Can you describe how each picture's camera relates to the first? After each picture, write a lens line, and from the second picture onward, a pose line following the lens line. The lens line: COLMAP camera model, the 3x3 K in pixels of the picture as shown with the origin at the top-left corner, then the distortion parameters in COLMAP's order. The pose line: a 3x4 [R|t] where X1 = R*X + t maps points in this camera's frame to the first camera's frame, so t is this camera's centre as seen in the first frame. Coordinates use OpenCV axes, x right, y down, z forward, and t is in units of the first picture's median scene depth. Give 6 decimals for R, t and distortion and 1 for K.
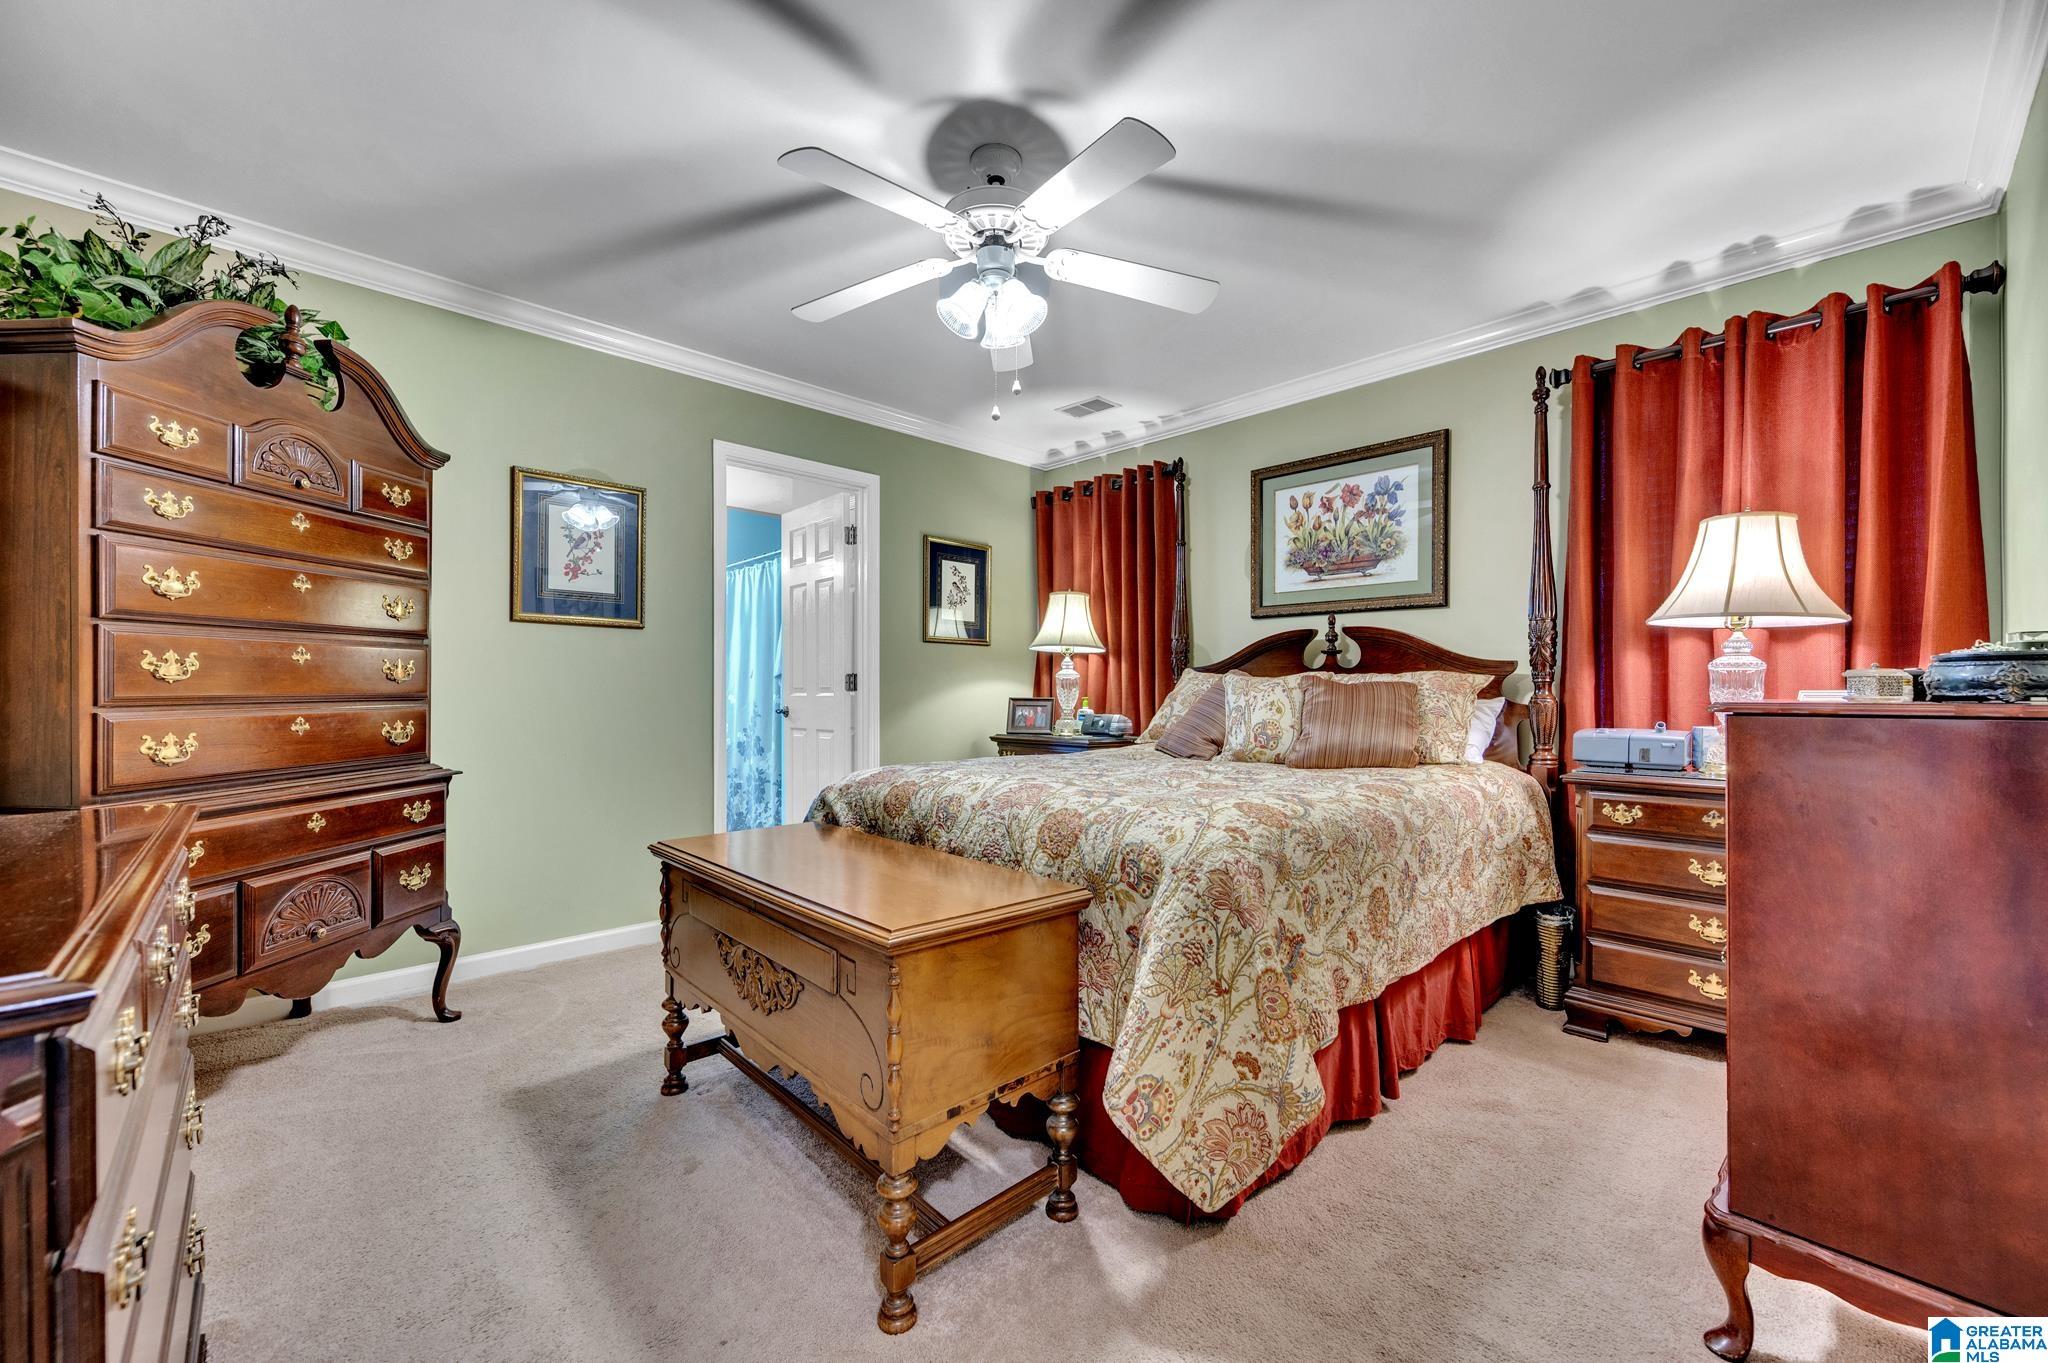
lens RADIAL K [[799.5, 0, 1024.5], [0, 799.5, 688.7], [0, 0, 1]] dist [-0.001554, 0.000218]
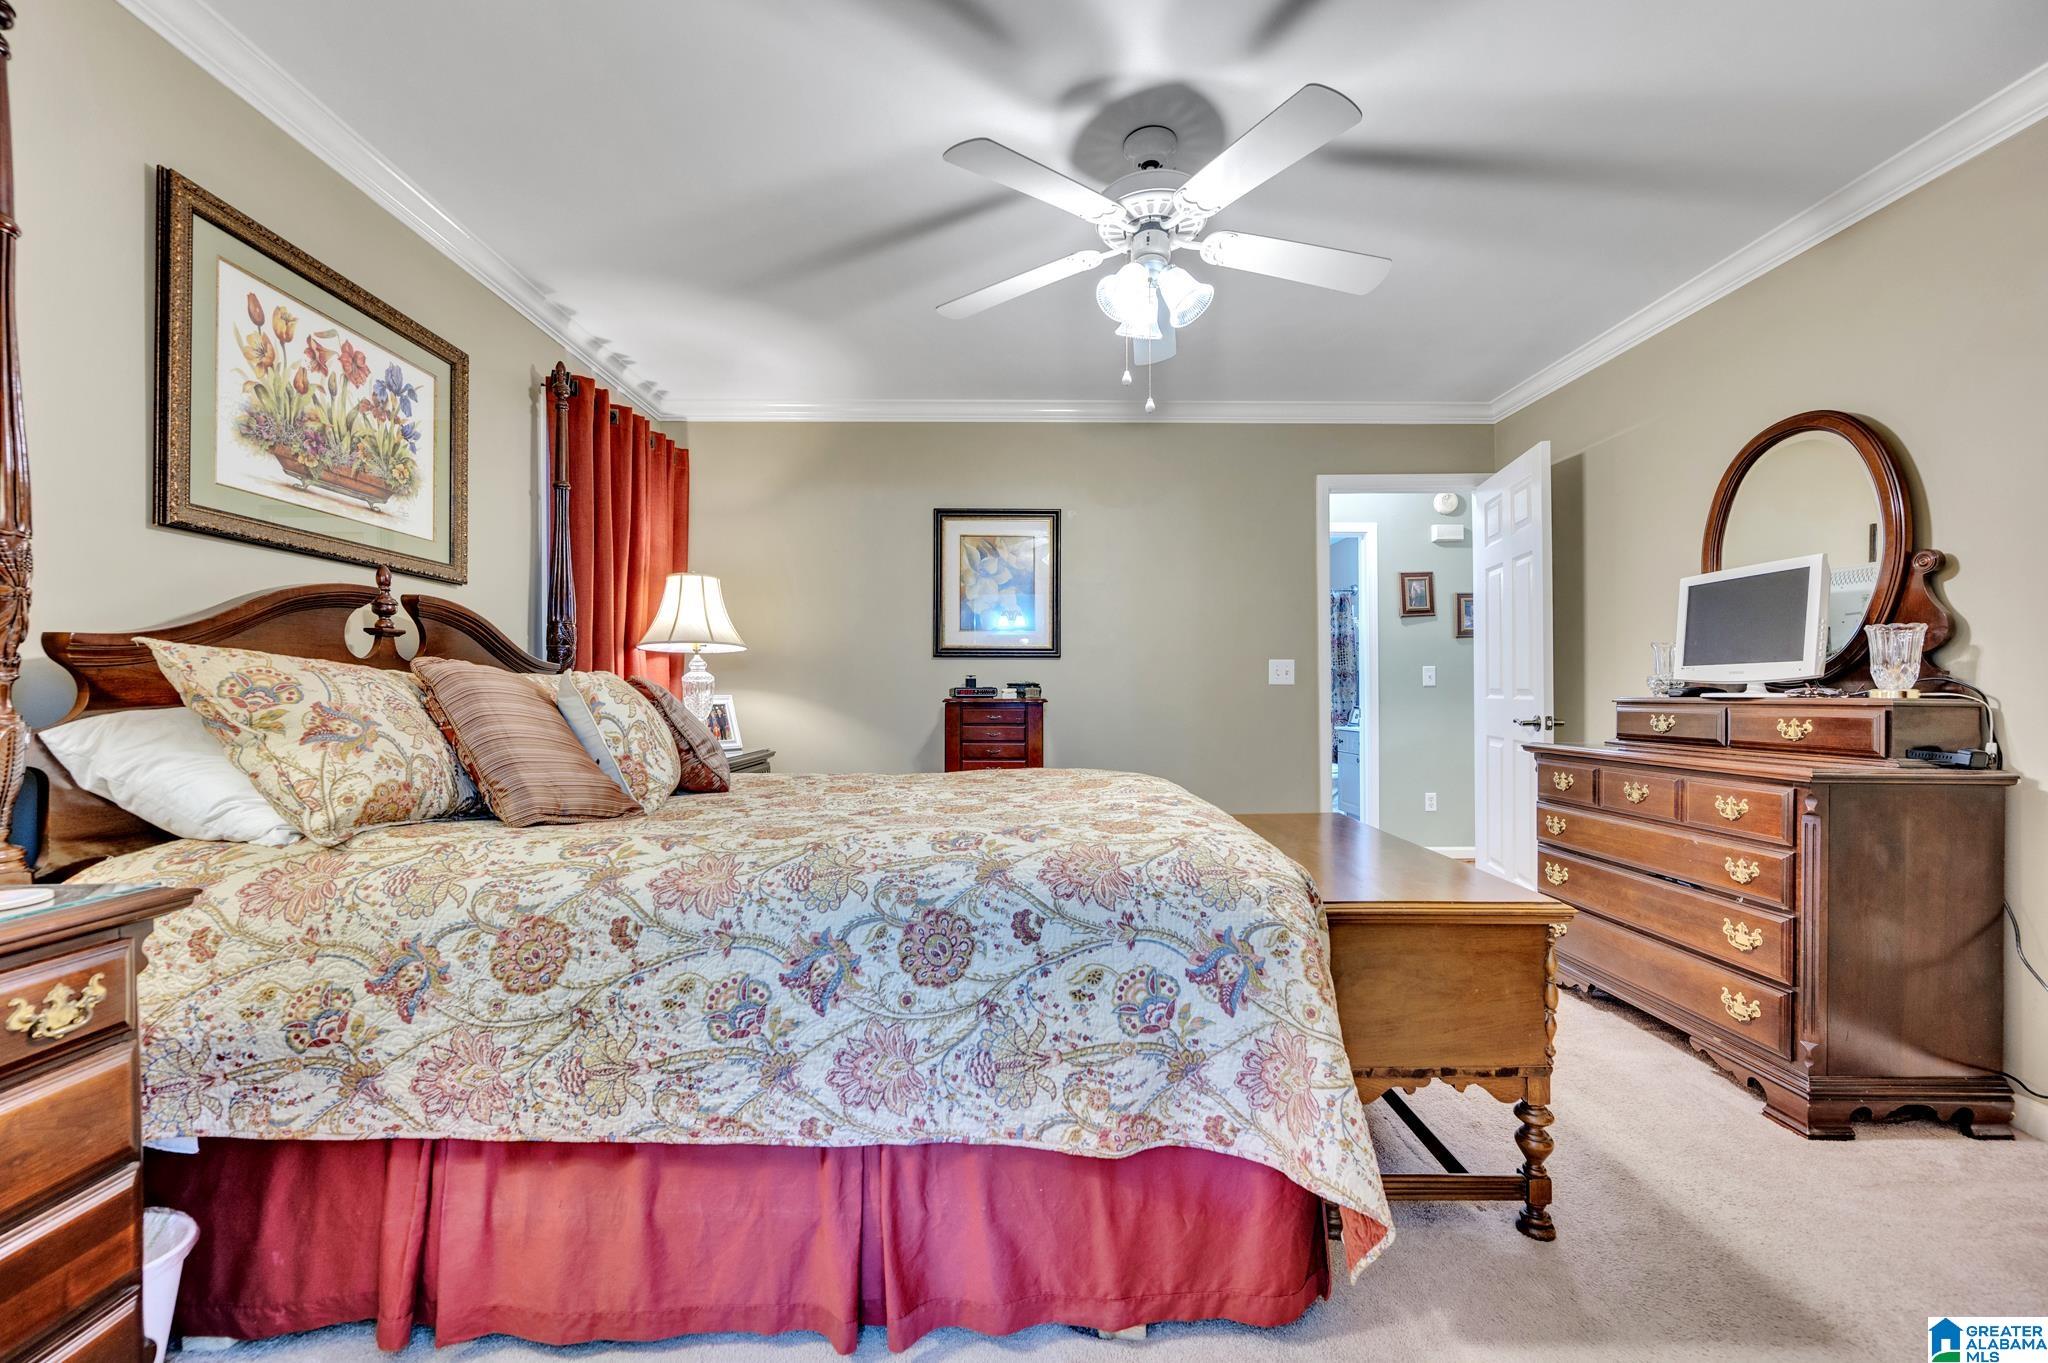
lens RADIAL K [[799.5, 0, 1024.5], [0, 799.5, 688.7], [0, 0, 1]] dist [-0.001554, 0.000218]
pose [[-0.733675, 0.008053, 0.679453, -0.342179], [0.007197, 0.999966, -0.004080, 0.000981], [-0.679462, 0.001896, -0.733708, 1.079027]]
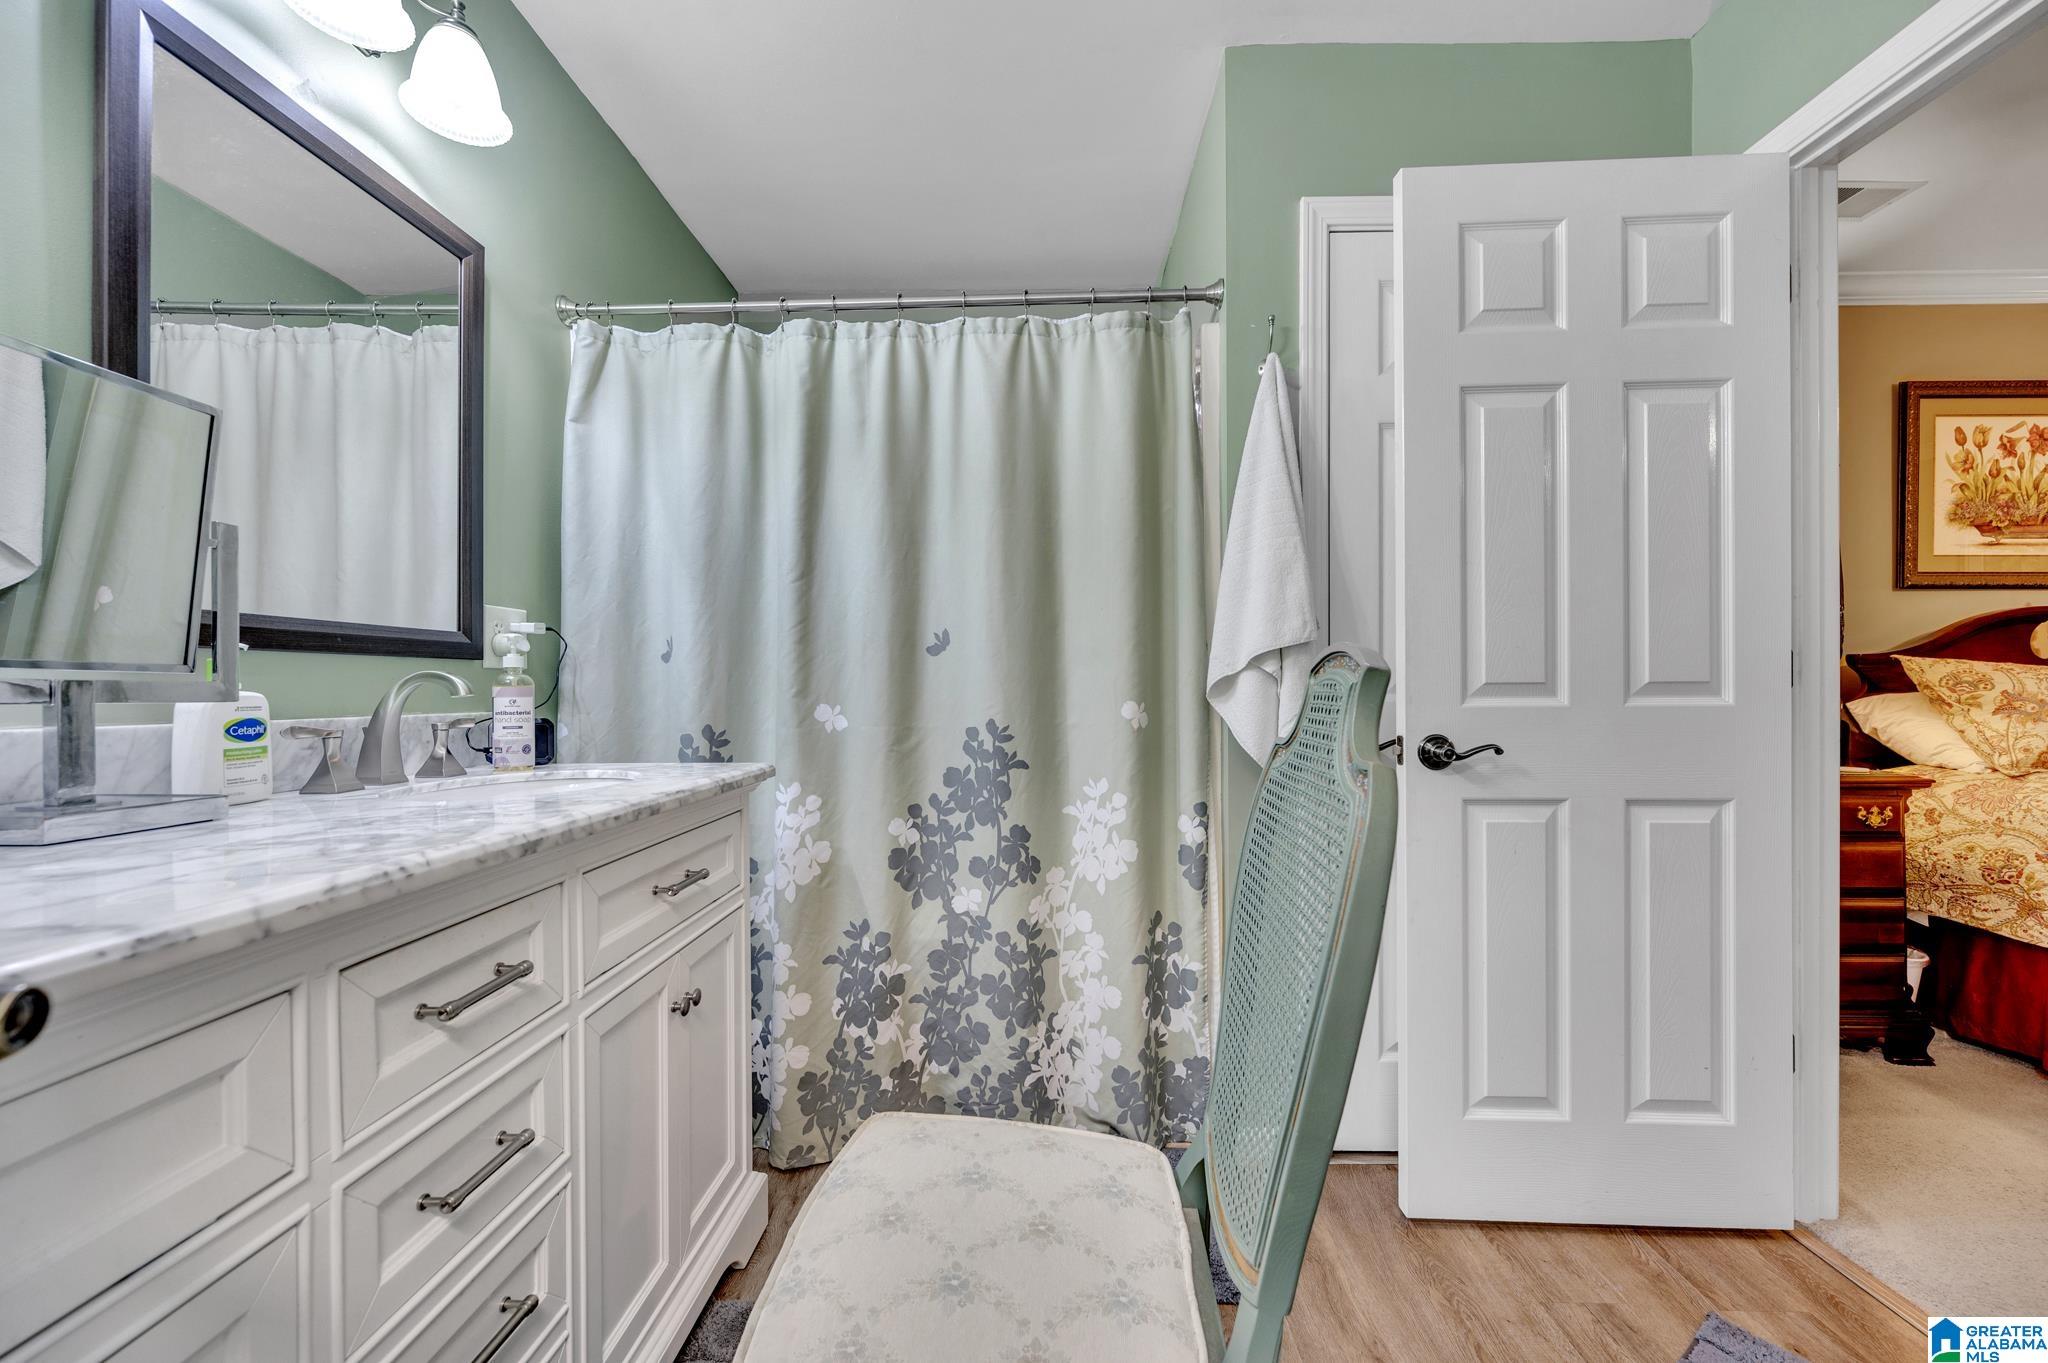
lens RADIAL K [[799.5, 0, 1024.5], [0, 799.5, 688.7], [0, 0, 1]] dist [-0.001554, 0.000218]
pose [[0.715204, -0.001403, 0.698914, -0.840469], [0.001099, 0.999999, 0.000883, 0.001021], [-0.698914, 0.000137, 0.715205, 1.119833]]
